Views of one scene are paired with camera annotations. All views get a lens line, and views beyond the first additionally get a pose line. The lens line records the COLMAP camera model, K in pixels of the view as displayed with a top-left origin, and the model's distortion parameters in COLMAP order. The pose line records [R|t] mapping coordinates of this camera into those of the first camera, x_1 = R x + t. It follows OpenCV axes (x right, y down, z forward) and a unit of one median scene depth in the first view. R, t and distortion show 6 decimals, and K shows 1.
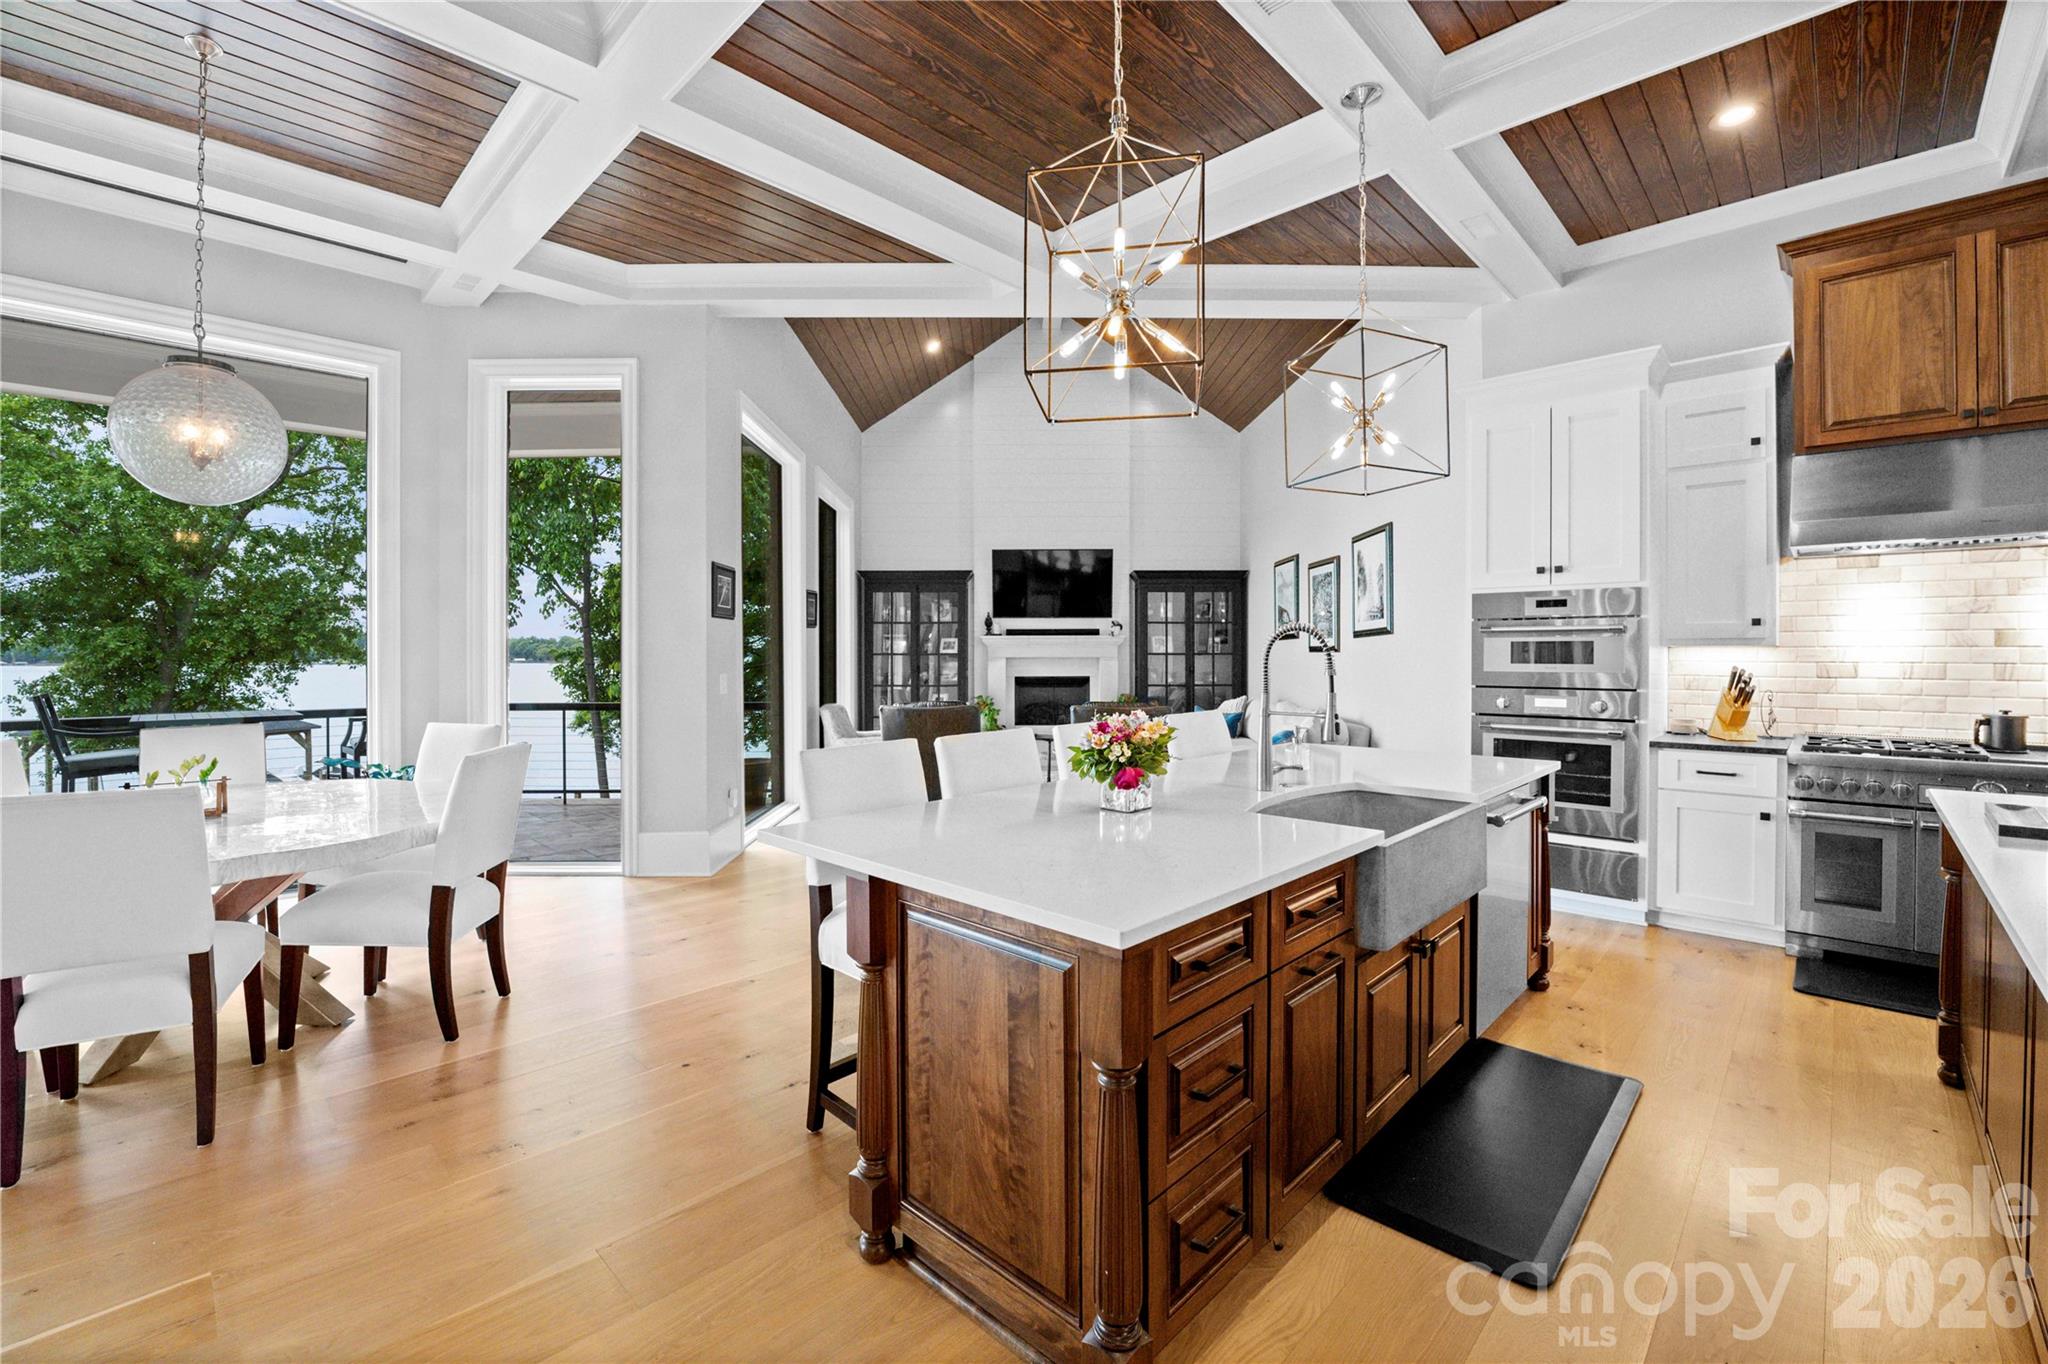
lens RADIAL K [[858.8, 0, 1024.1], [0, 858.8, 658.0], [0, 0, 1]] dist [-0.000355, -0.008184]
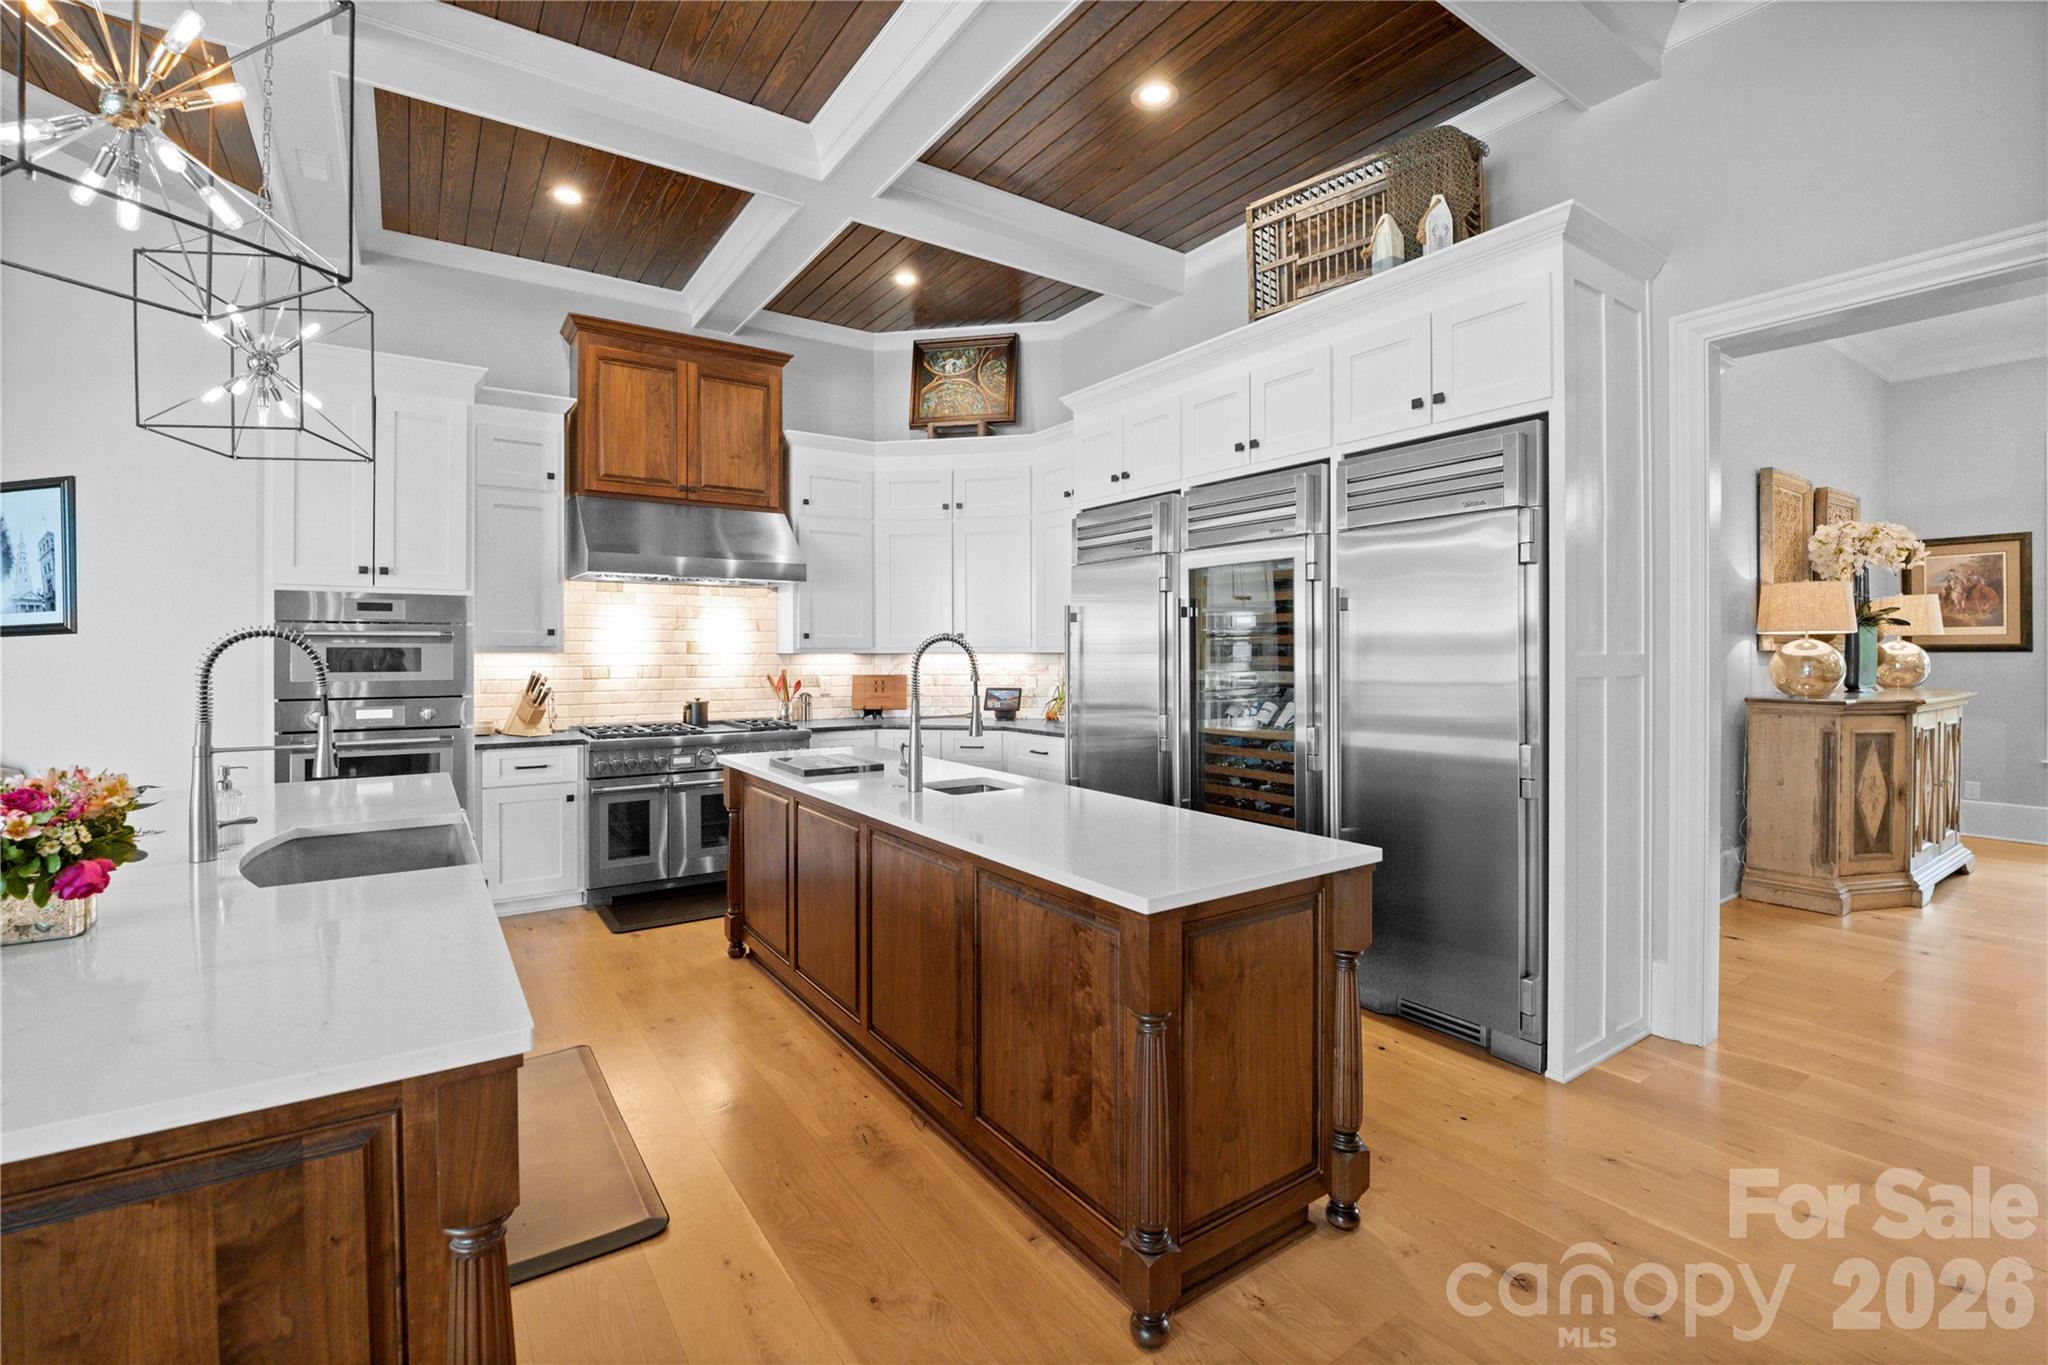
lens RADIAL K [[899.6, 0, 1023.7], [0, 899.6, 658.9], [0, 0, 1]] dist [-0.031240, 0.000082]
pose [[0.197549, -0.005632, 0.980277, -0.211803], [0.006114, 0.999971, 0.004513, -0.008151], [-0.980274, 0.005102, 0.197578, 0.142189]]
